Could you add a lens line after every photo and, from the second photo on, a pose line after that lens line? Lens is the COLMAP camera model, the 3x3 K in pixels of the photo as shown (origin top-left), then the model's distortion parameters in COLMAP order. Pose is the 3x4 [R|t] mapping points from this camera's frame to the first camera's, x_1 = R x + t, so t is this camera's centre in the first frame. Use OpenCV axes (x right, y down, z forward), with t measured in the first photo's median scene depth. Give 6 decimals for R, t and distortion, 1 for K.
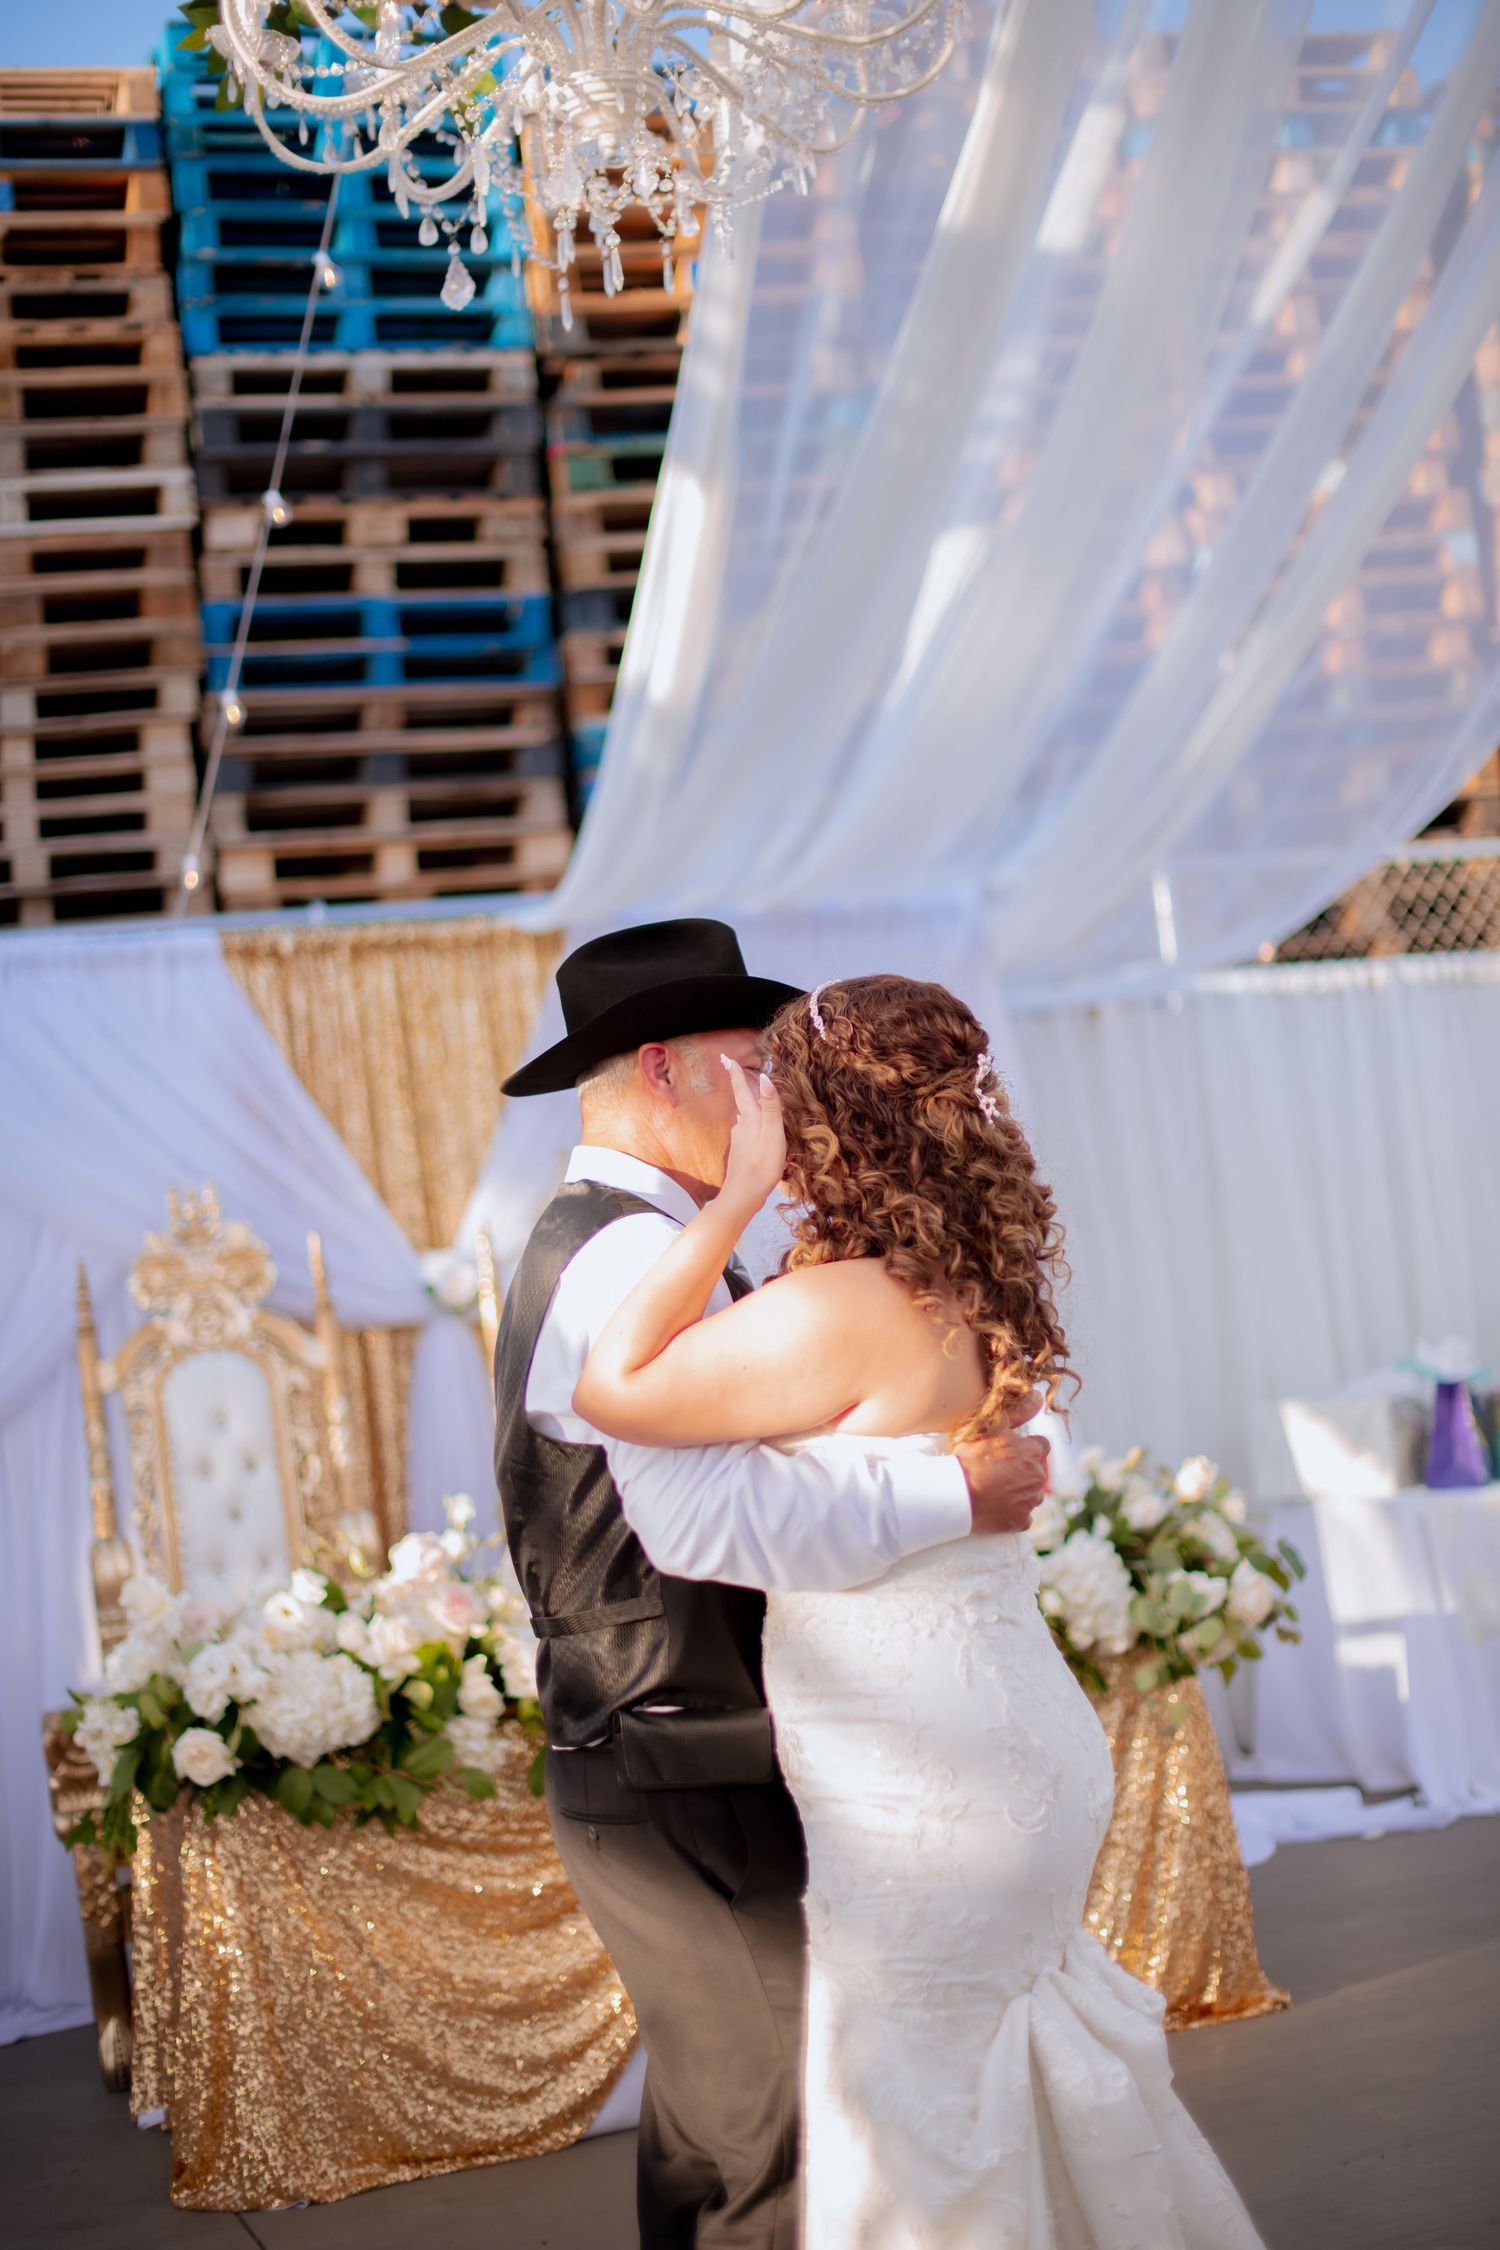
lens RADIAL K [[3218.9, 0, 750.0], [0, 3218.9, 1125.0], [0, 0, 1]] dist [-0.116909, -0.070082]
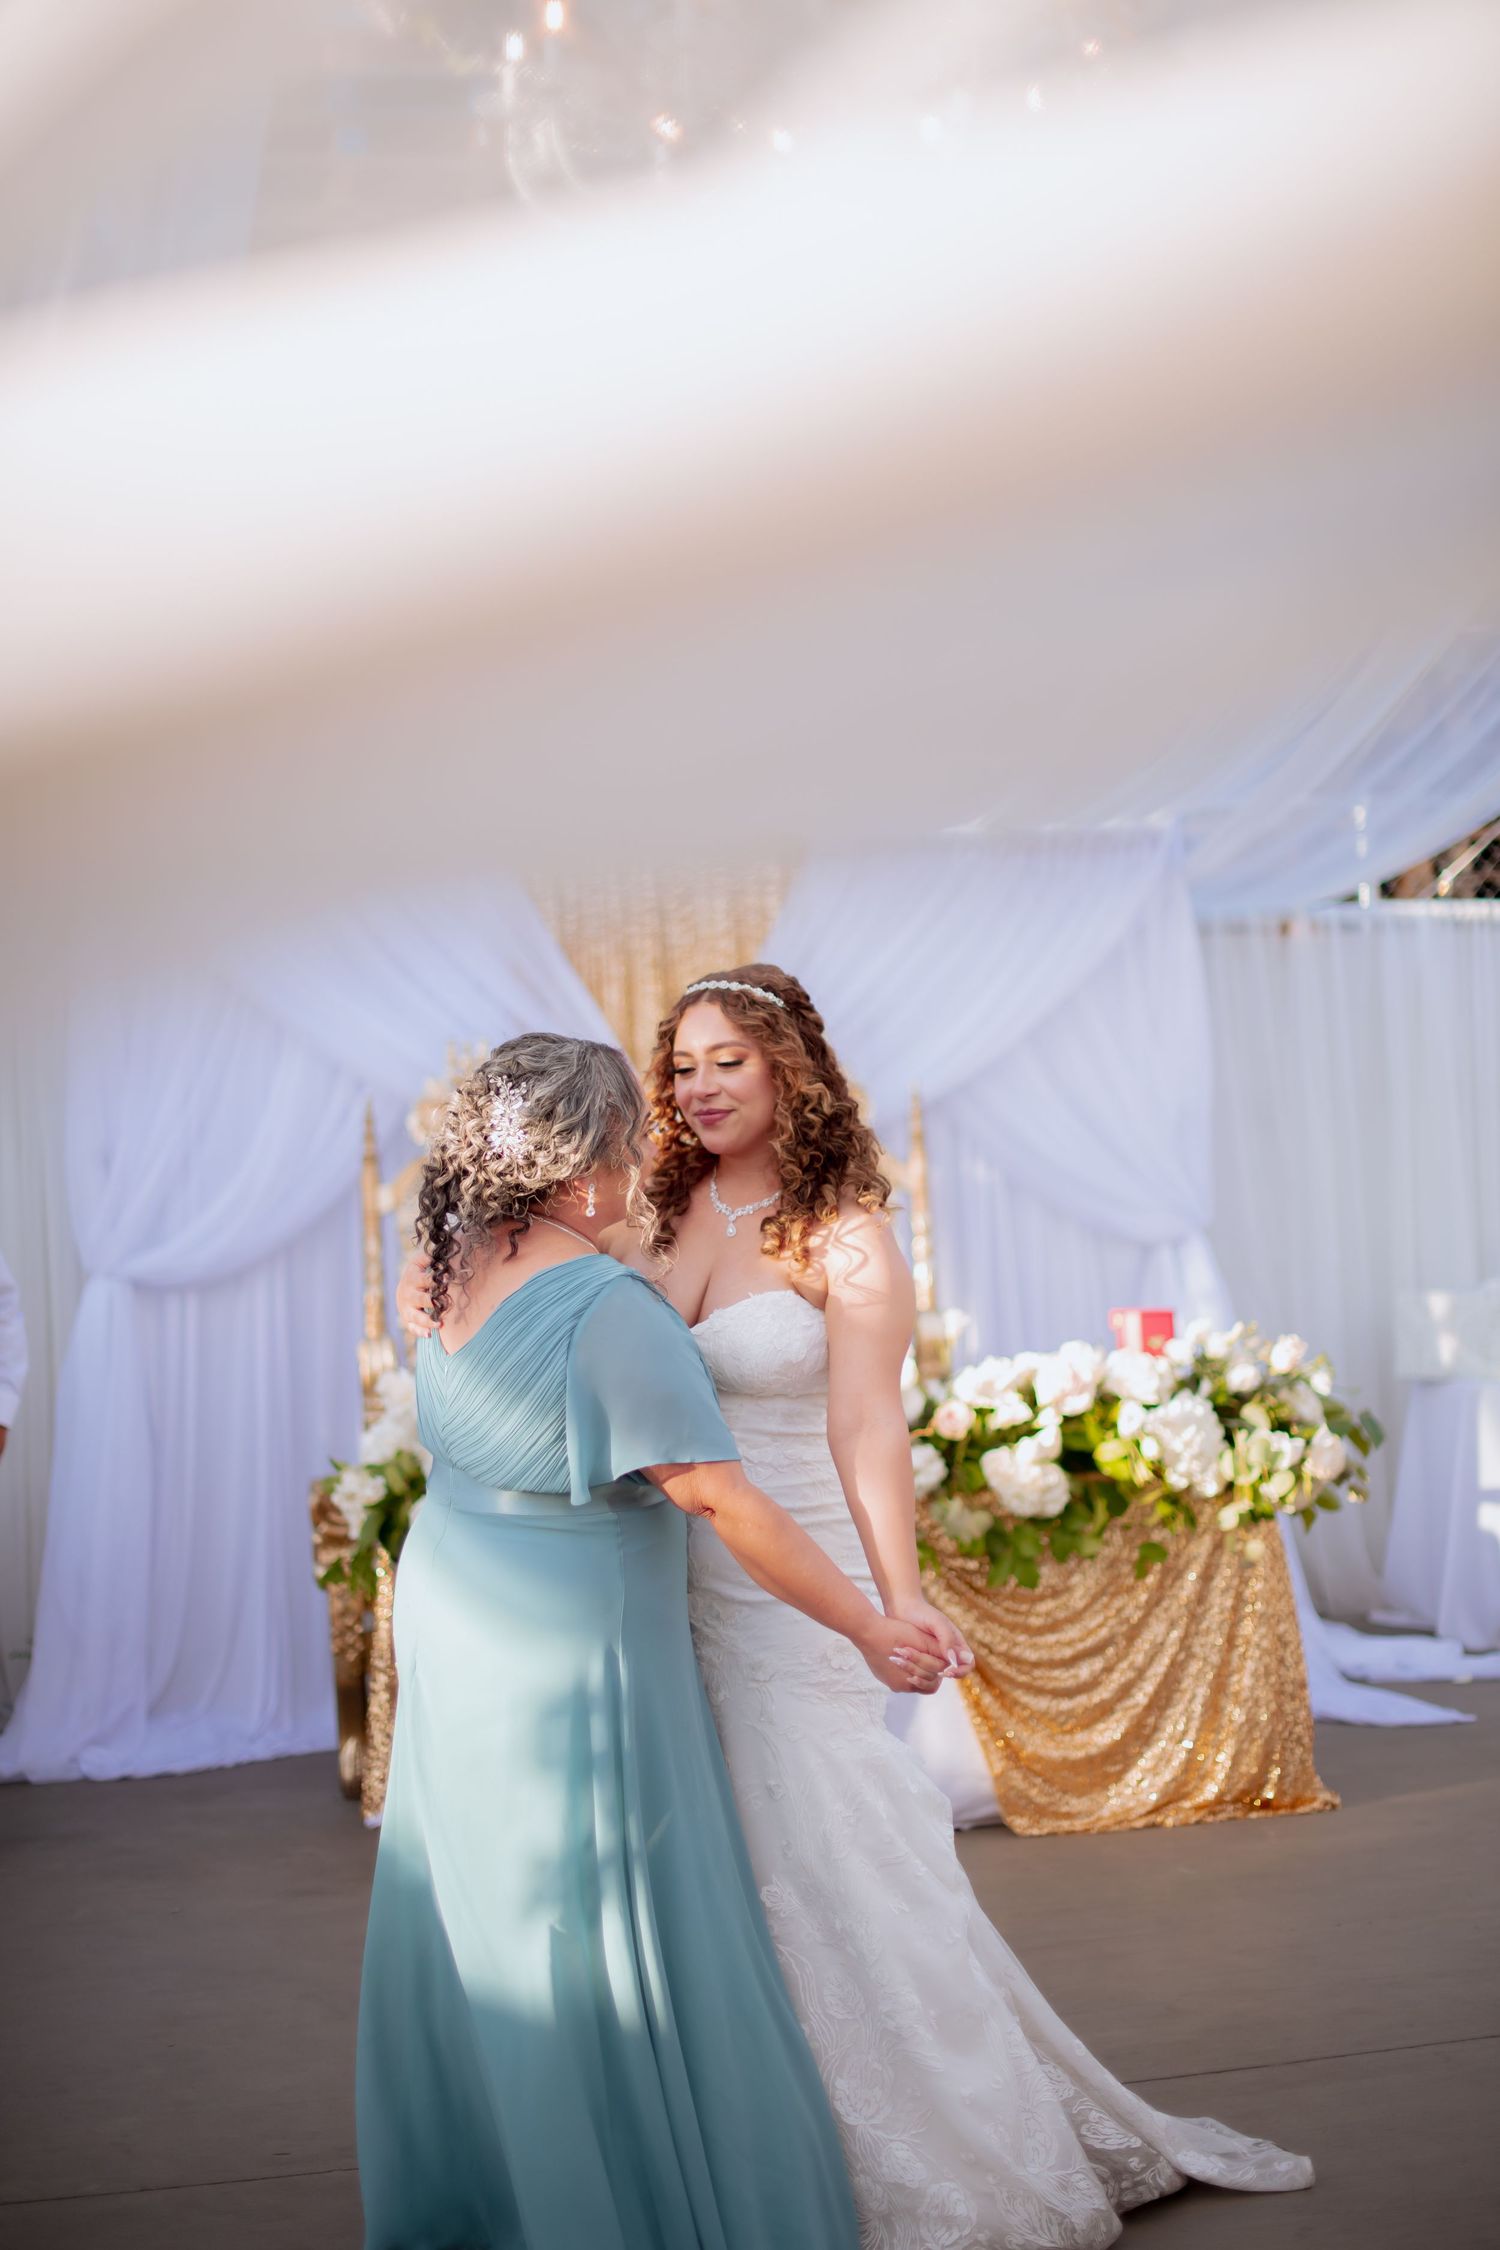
lens RADIAL K [[3218.9, 0, 750.0], [0, 3218.9, 1125.0], [0, 0, 1]] dist [-0.116909, -0.070082]
pose [[0.993050, 0.067243, -0.096593, 0.051217], [-0.062274, 0.996620, 0.053568, -0.023566], [0.099869, -0.047181, 0.993881, -0.181221]]
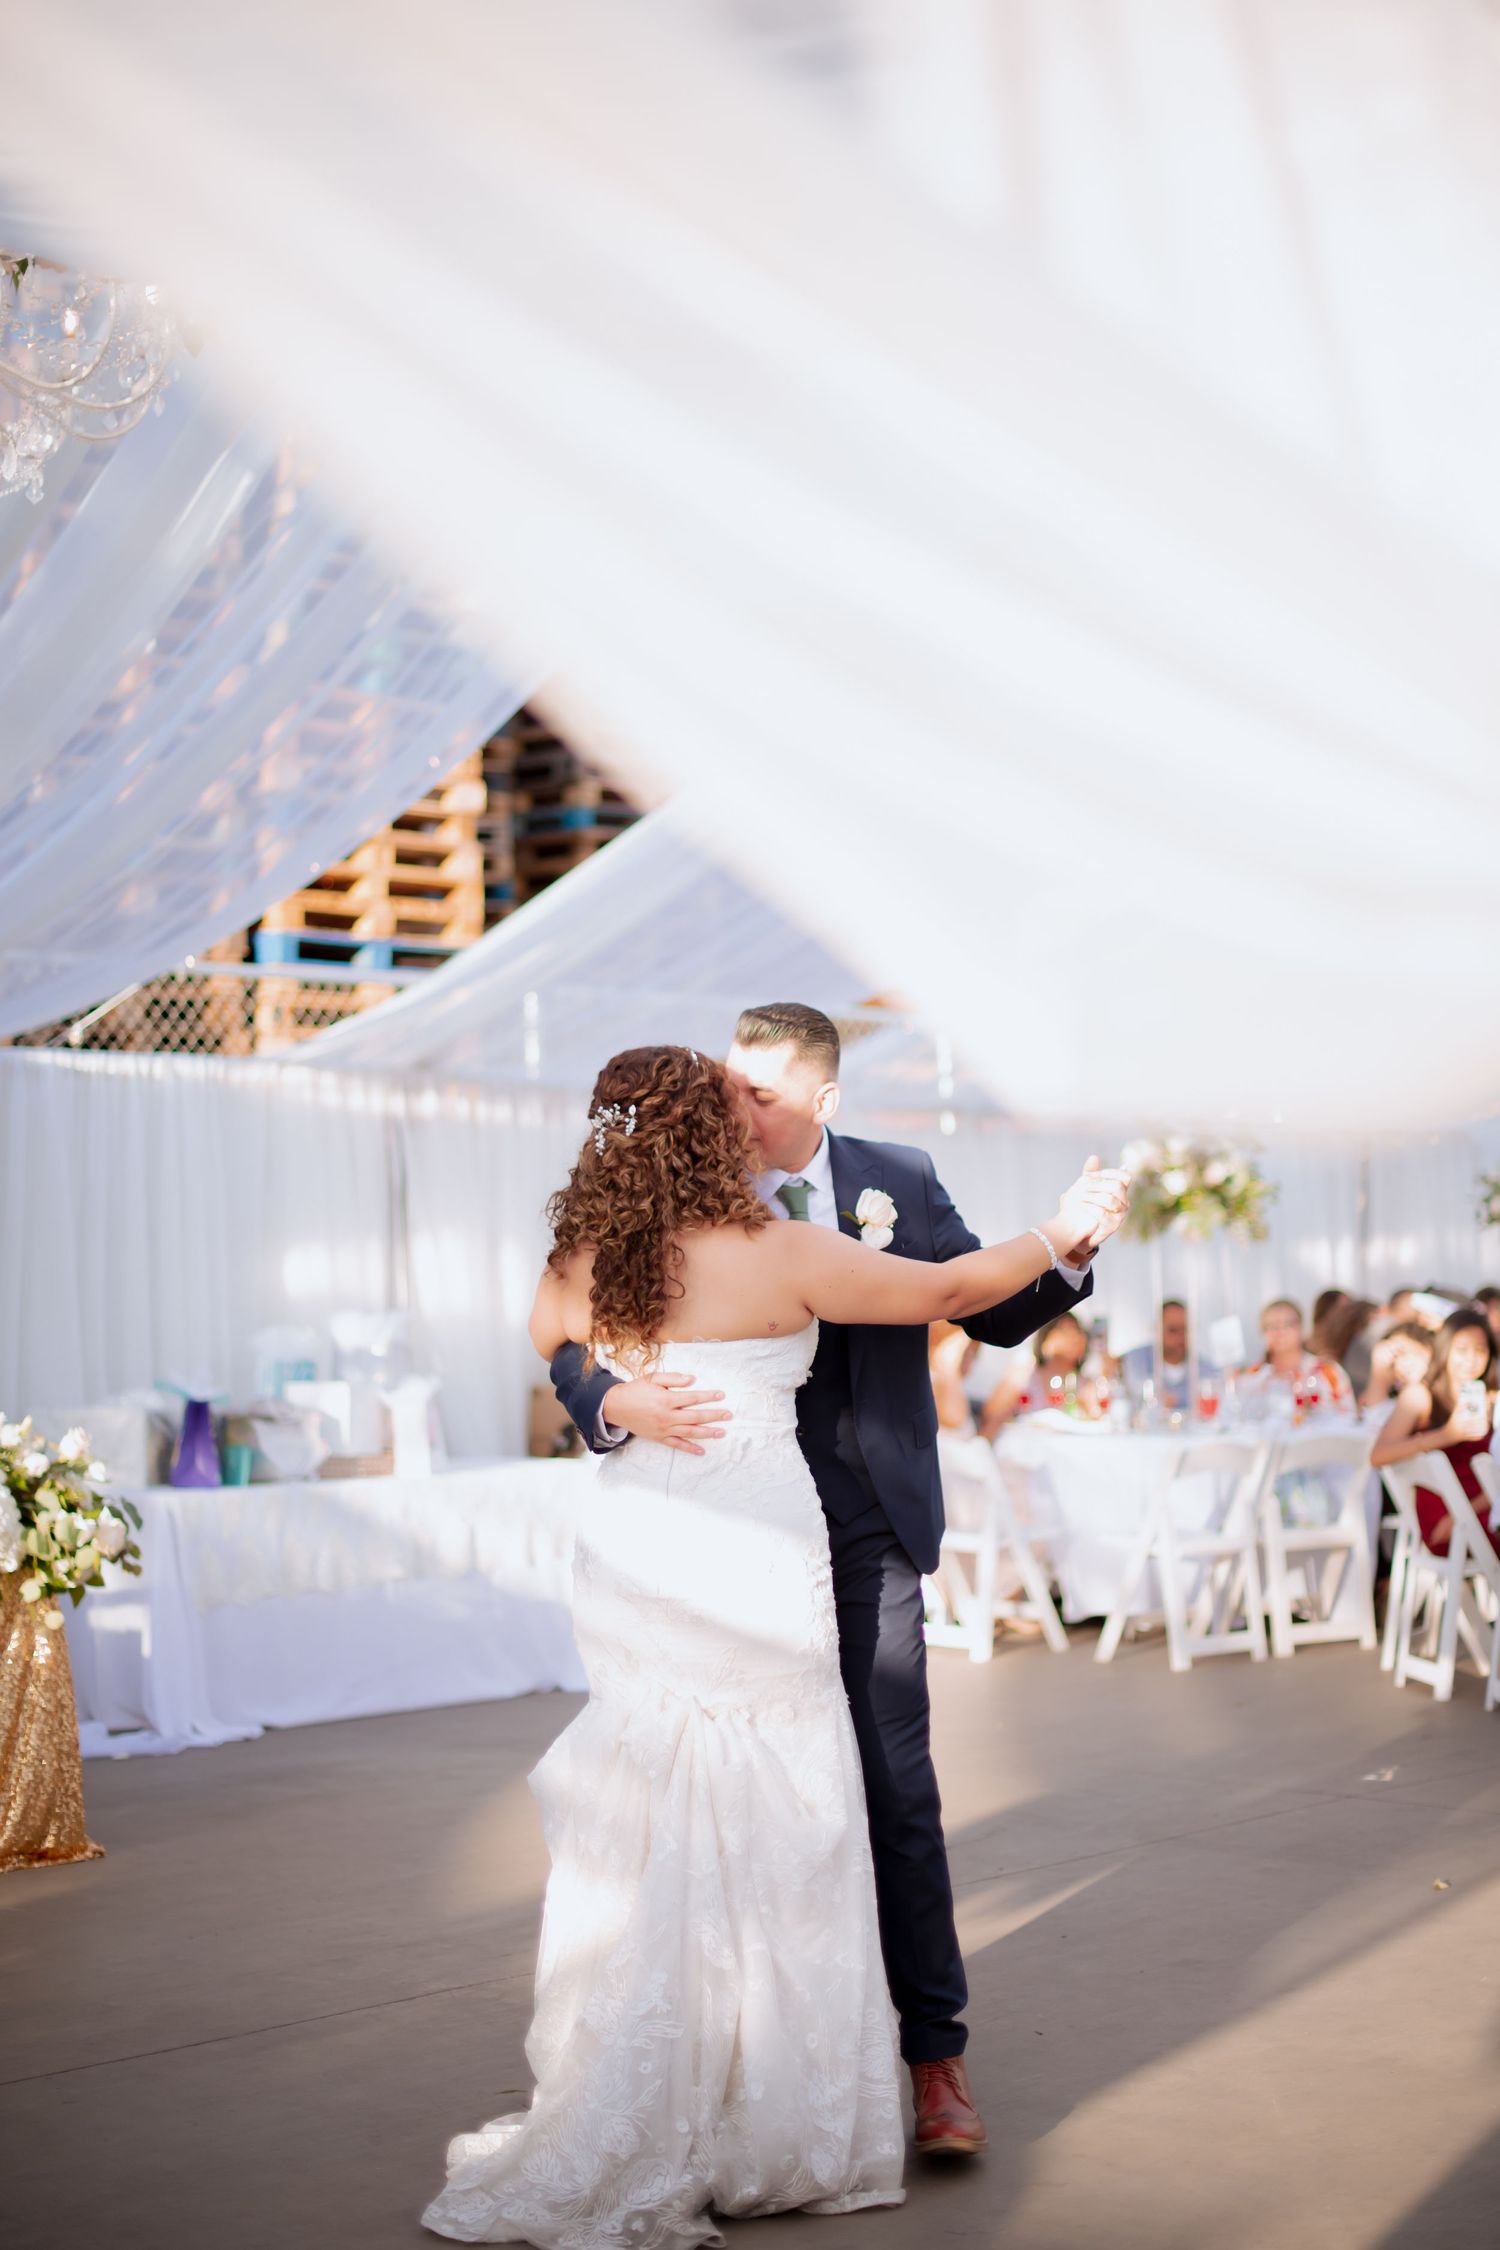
lens RADIAL K [[3198.1, 0, 742.4], [0, 3198.1, 1156.4], [0, 0, 1]] dist [-0.156496, 0.146819]
pose [[0.895014, 0.108665, 0.432599, -0.187620], [-0.102229, 0.994028, -0.038187, 0.015898], [-0.434164, -0.010047, 0.900778, -0.275302]]
